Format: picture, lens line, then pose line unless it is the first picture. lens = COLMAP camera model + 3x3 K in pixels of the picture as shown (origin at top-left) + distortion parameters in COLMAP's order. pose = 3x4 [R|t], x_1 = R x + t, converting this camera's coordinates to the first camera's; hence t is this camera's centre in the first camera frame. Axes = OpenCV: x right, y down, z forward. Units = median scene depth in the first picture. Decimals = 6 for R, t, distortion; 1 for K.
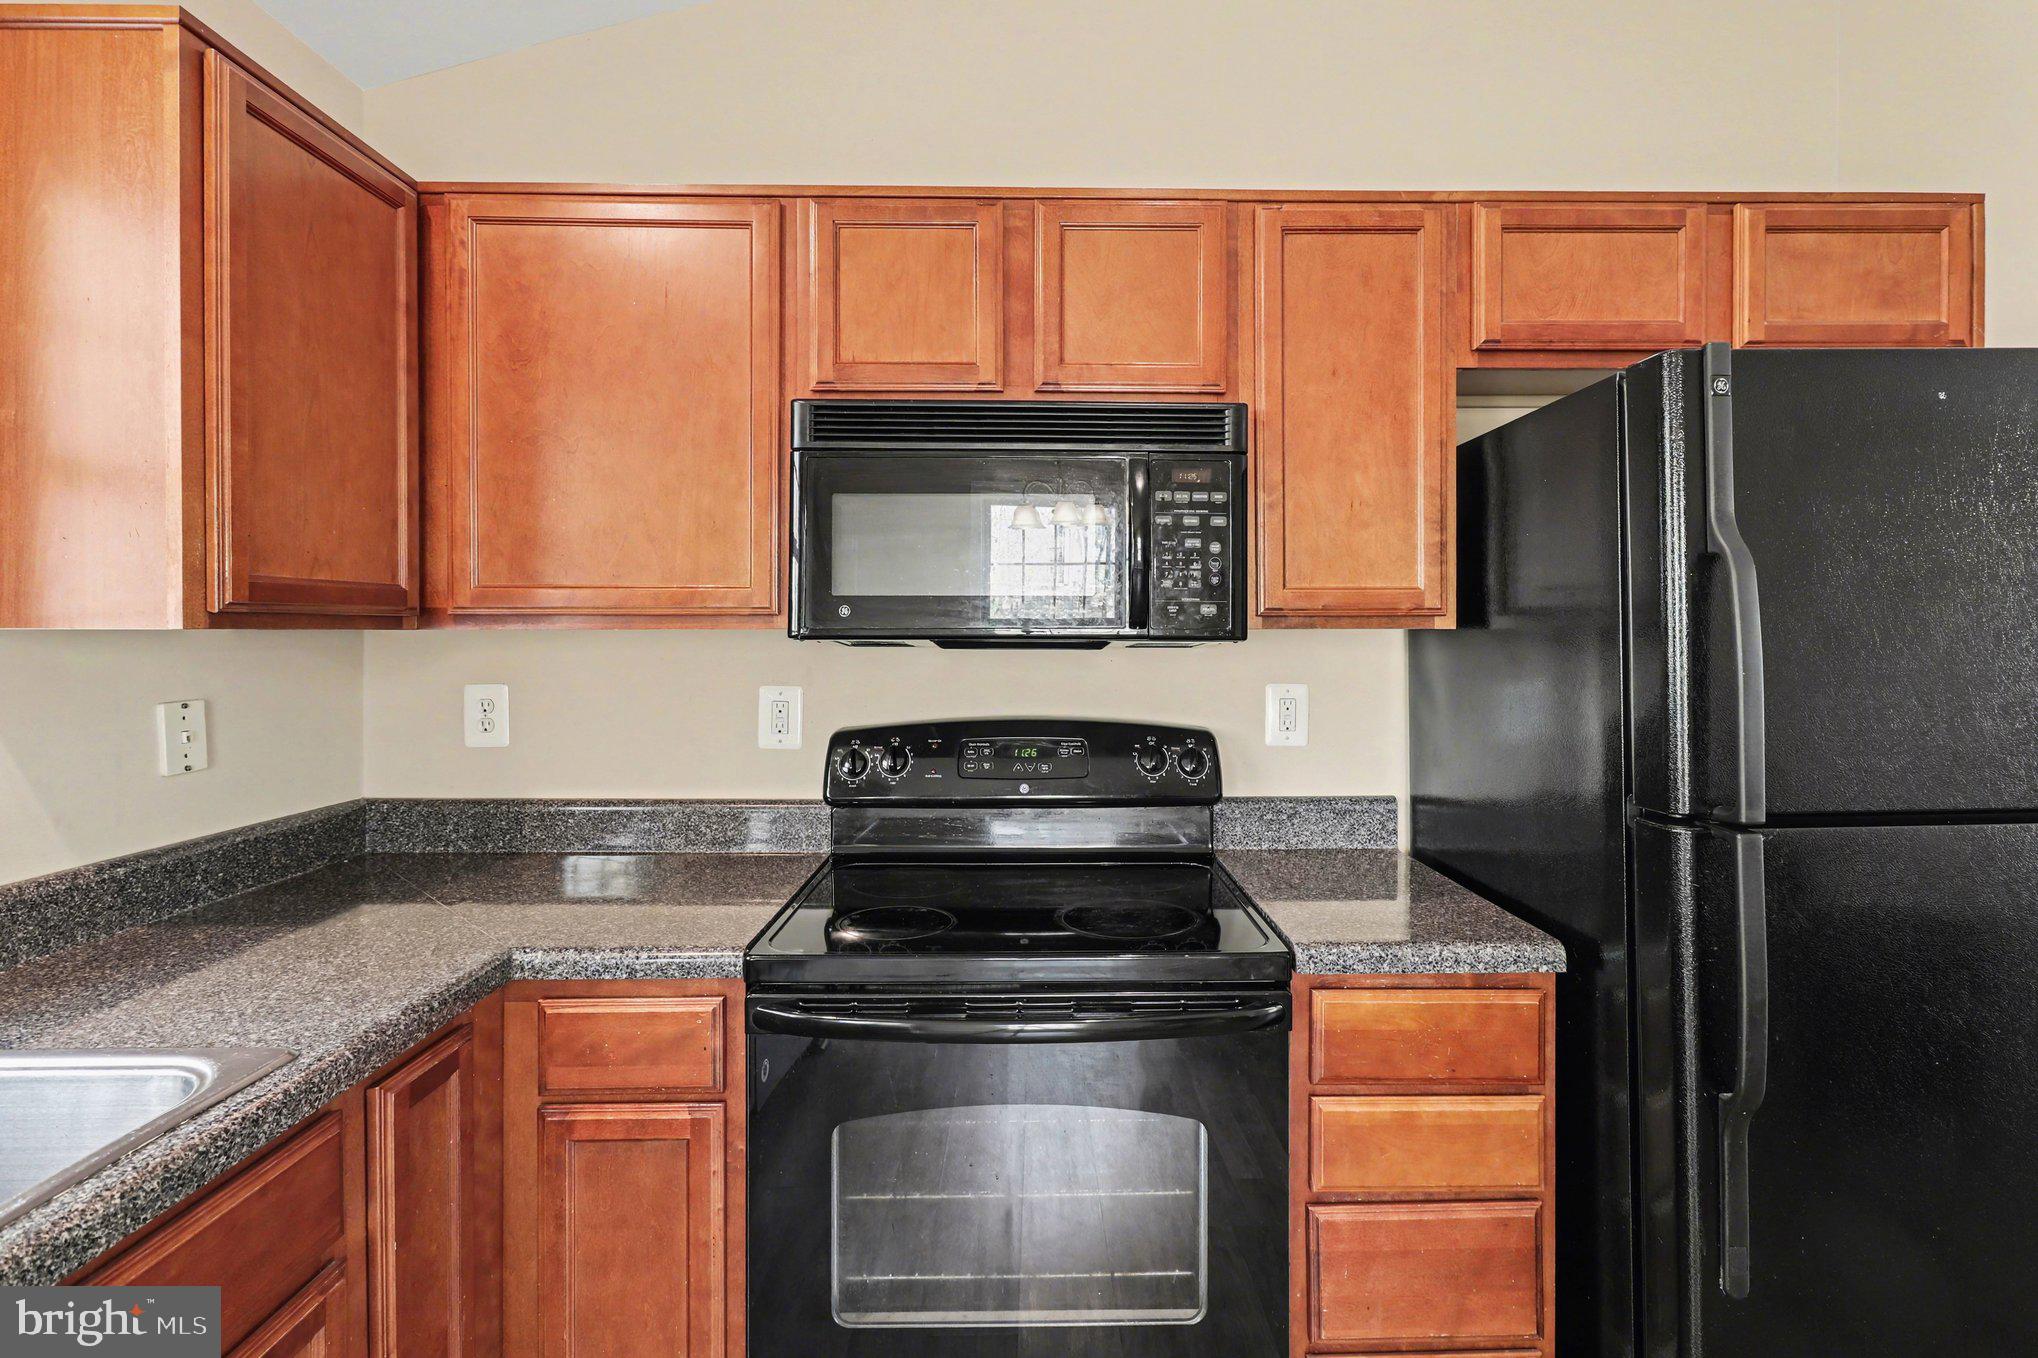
lens RADIAL K [[955.9, 0, 1031.5], [0, 955.9, 637.6], [0, 0, 1]] dist [0.001451, 0.000313]
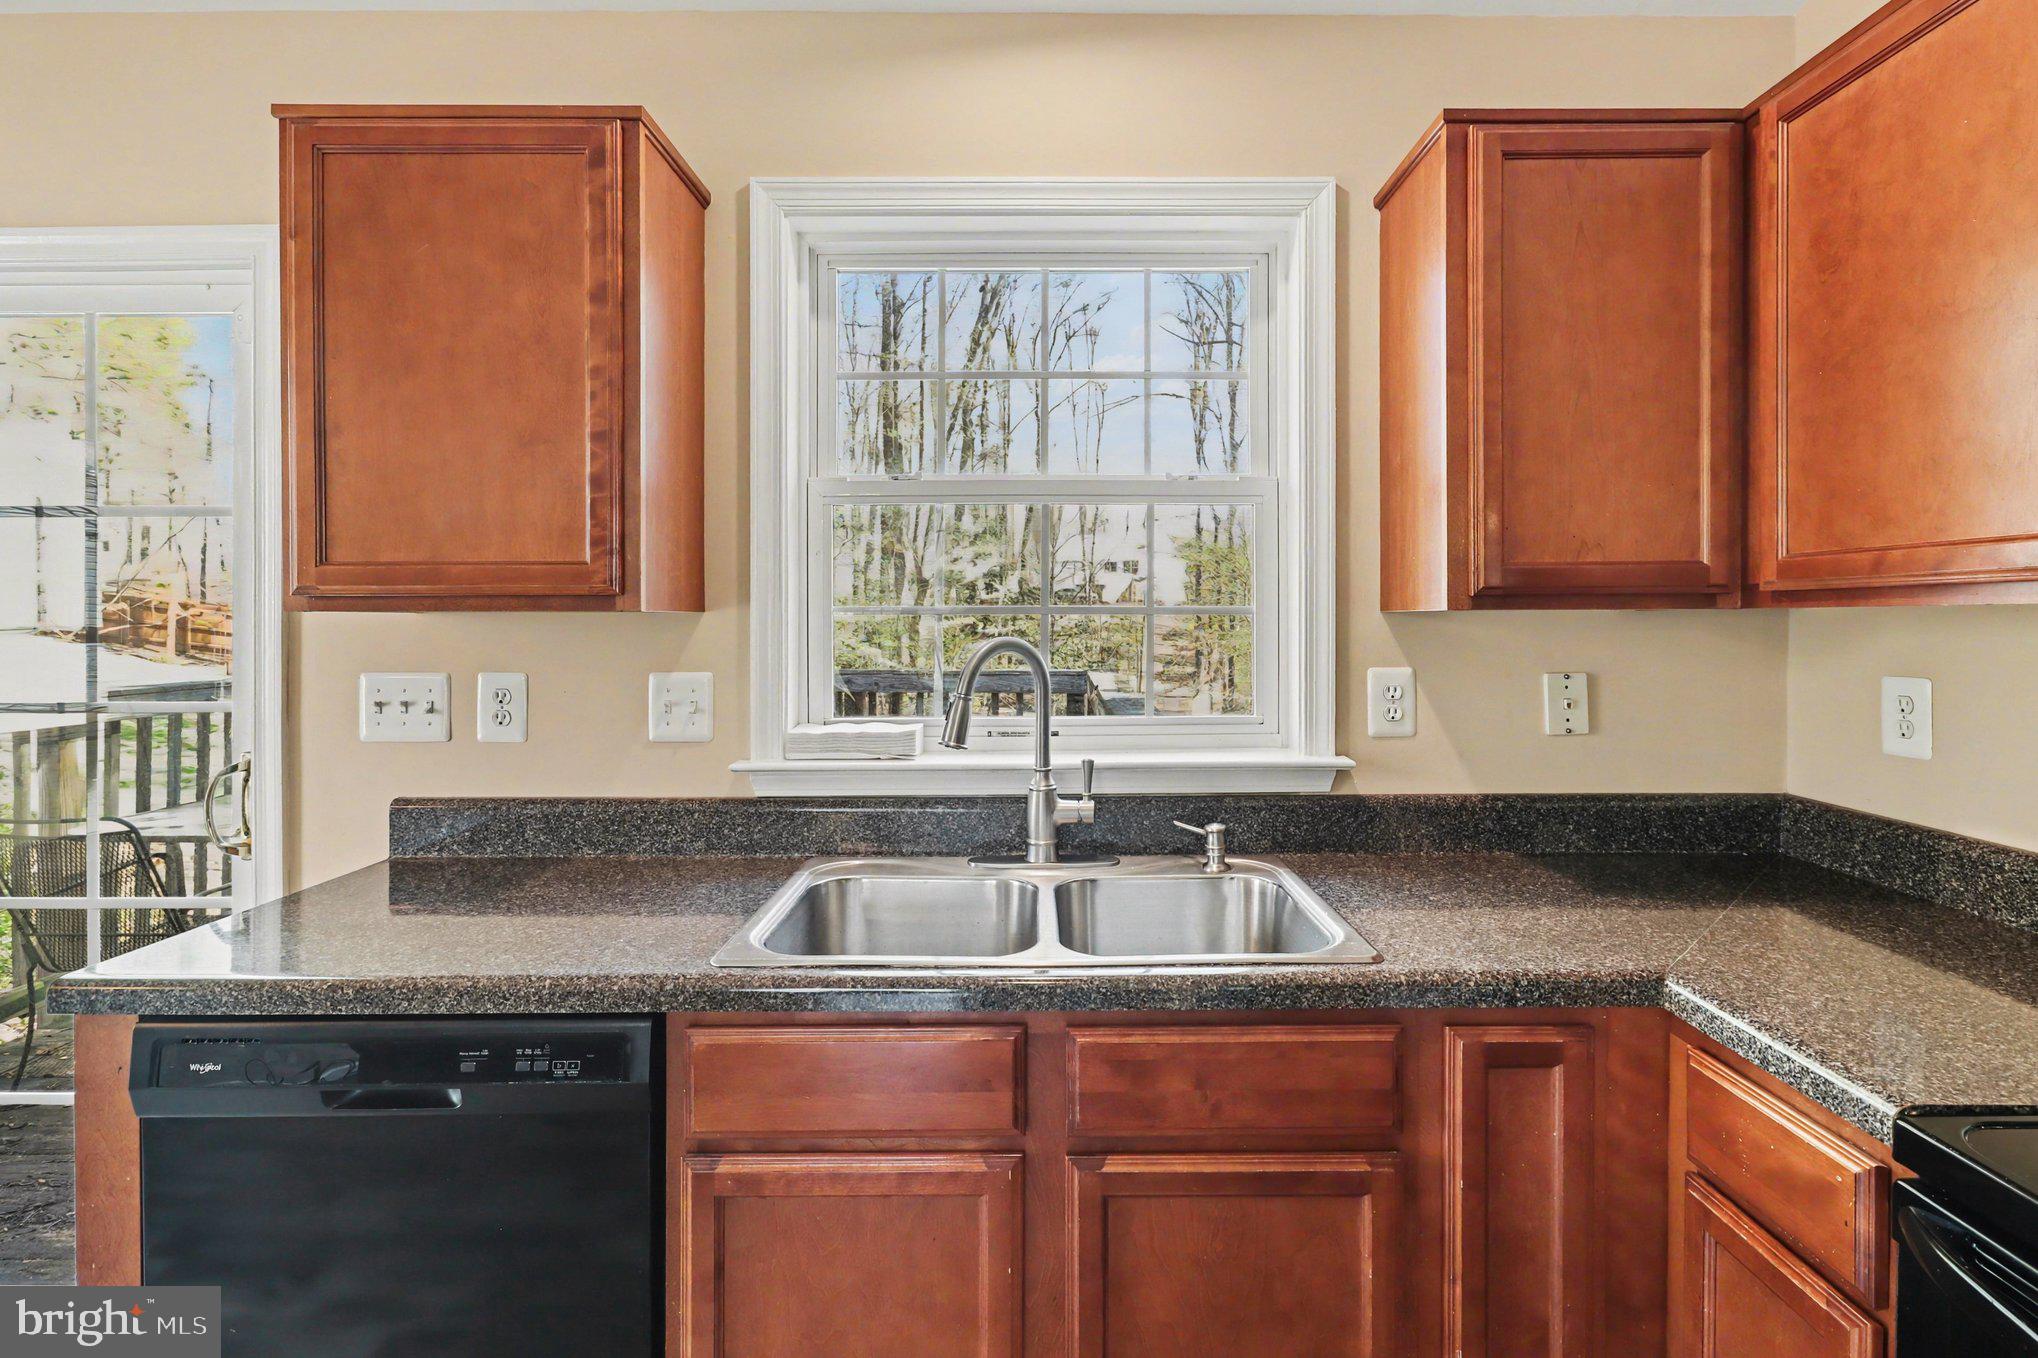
lens RADIAL K [[969.0, 0, 1032.5], [0, 969.0, 630.2], [0, 0, 1]] dist [-0.011036, 0.000070]
pose [[-0.007397, 0.011704, -0.999904, 0.278121], [-0.000751, 0.999931, 0.011710, 0.002025], [0.999972, 0.000837, -0.007387, 0.356011]]
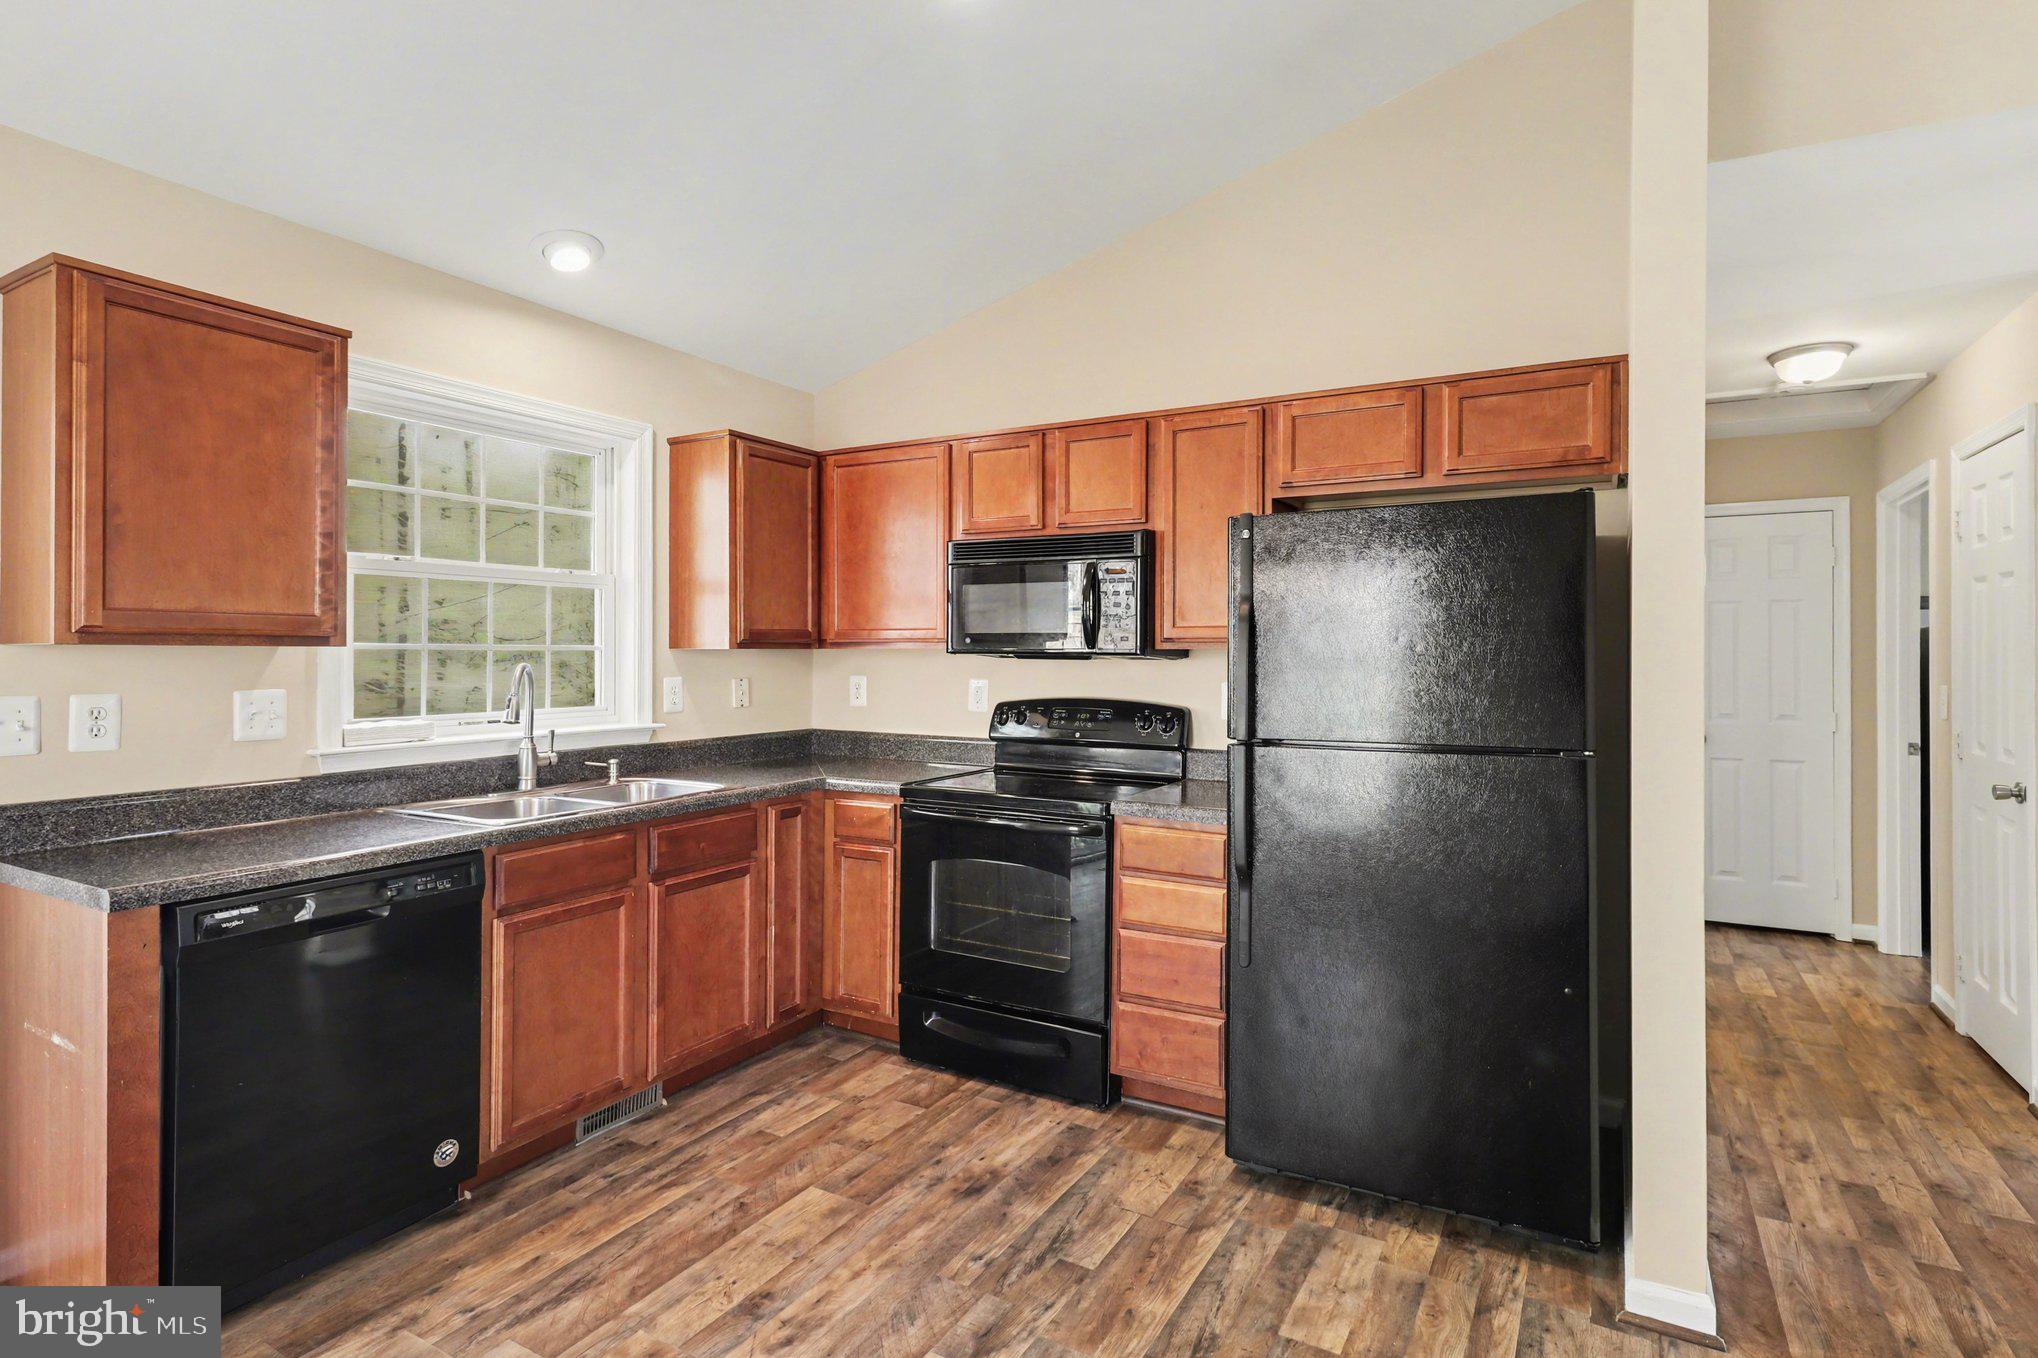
lens RADIAL K [[1006.4, 0, 1024.1], [0, 1006.4, 646.8], [0, 0, 1]] dist [-0.000498, -0.000032]
pose [[0.860591, 0.000751, -0.509296, 1.029327], [-0.005081, 0.999962, -0.007111, 0.001381], [0.509271, 0.008707, 0.860562, -0.830440]]
